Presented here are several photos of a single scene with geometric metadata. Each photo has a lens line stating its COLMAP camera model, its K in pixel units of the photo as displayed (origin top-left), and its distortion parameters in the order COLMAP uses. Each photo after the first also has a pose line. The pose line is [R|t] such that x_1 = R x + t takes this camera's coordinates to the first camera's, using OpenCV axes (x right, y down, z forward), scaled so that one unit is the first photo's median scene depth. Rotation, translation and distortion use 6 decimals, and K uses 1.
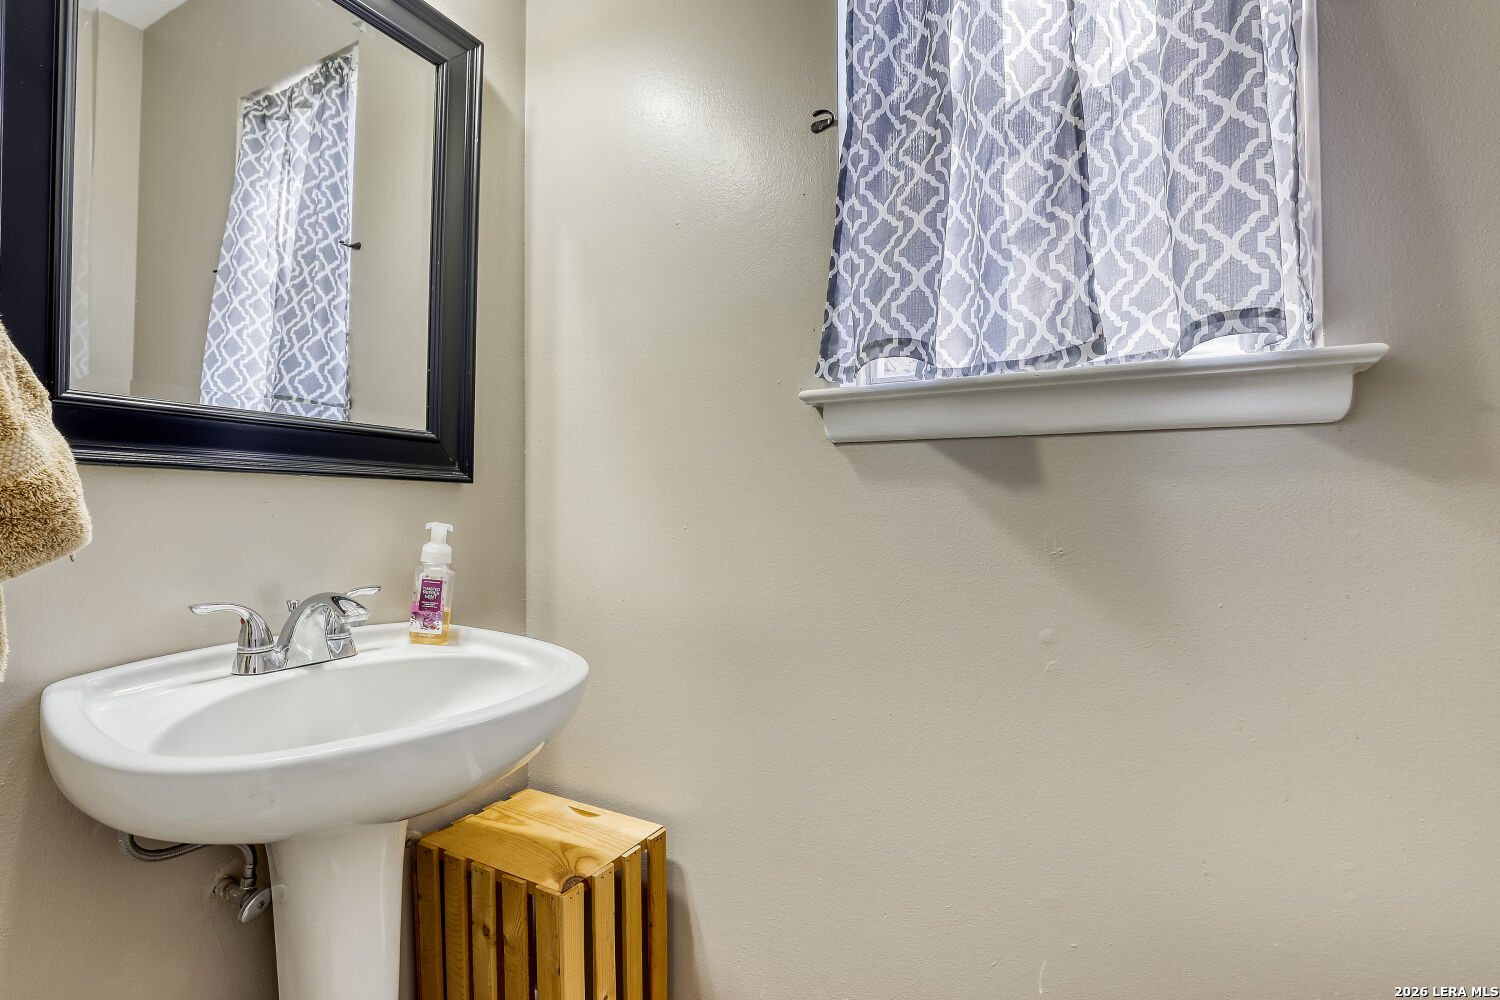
lens RADIAL K [[747.8, 0, 753.5], [0, 747.8, 499.9], [0, 0, 1]] dist [-0.031464, 0.008685]
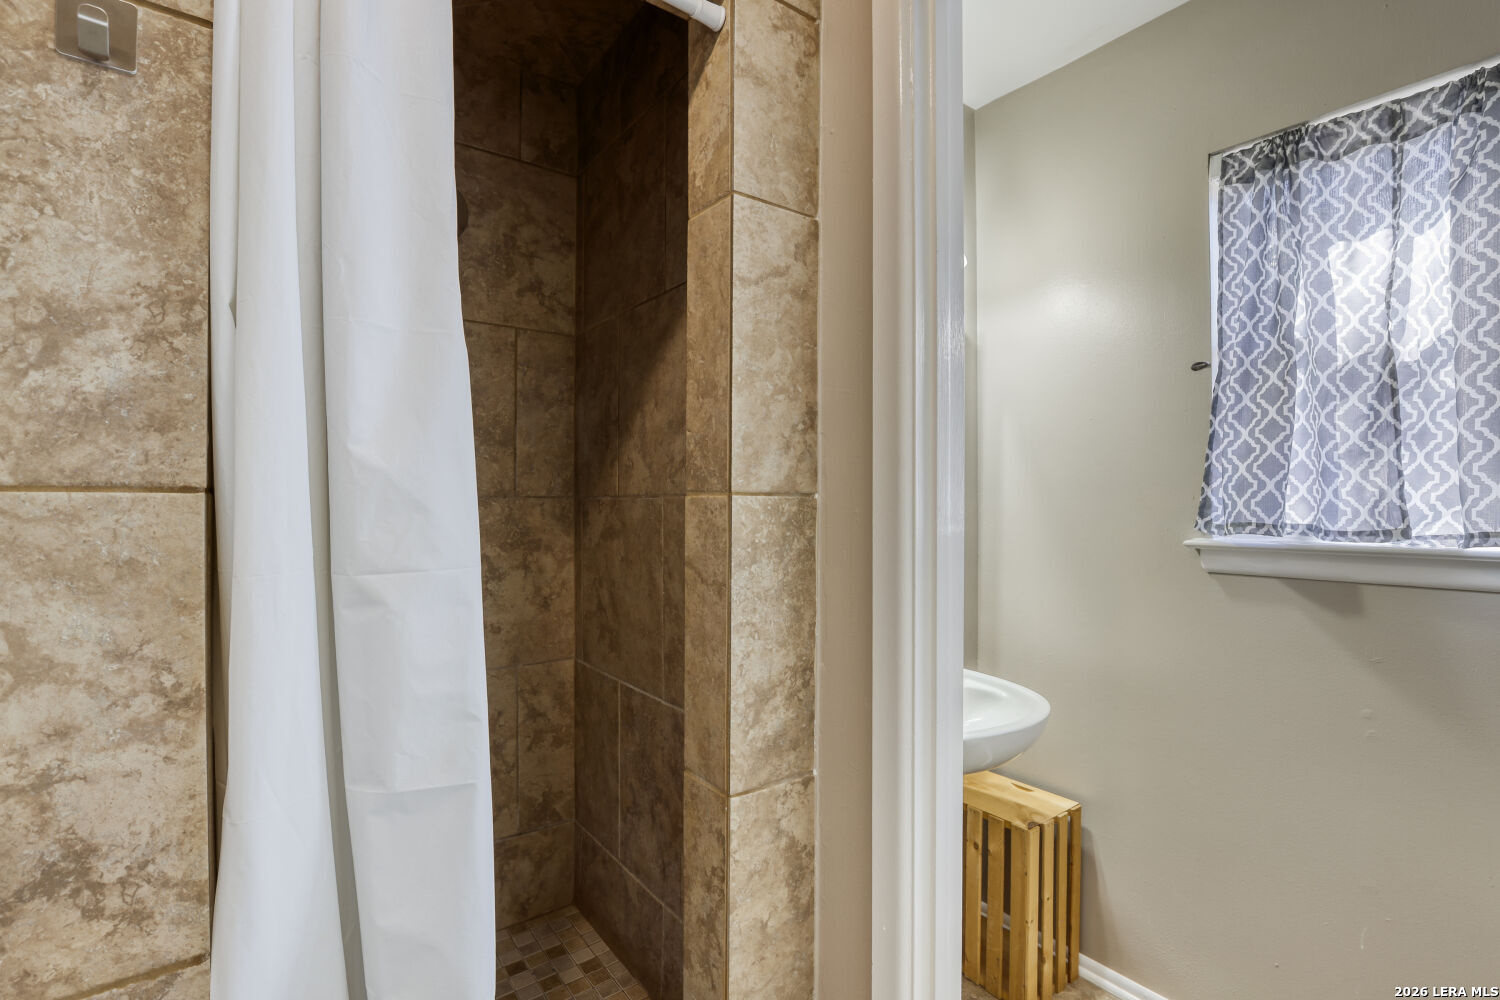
lens RADIAL K [[747.8, 0, 752.3], [0, 747.8, 494.2], [0, 0, 1]] dist [-0.031464, 0.008685]
pose [[0.916754, 0.001551, -0.399450, -0.165393], [-0.002589, 0.999995, -0.002058, -0.261828], [0.399444, 0.002921, 0.916753, -0.890901]]
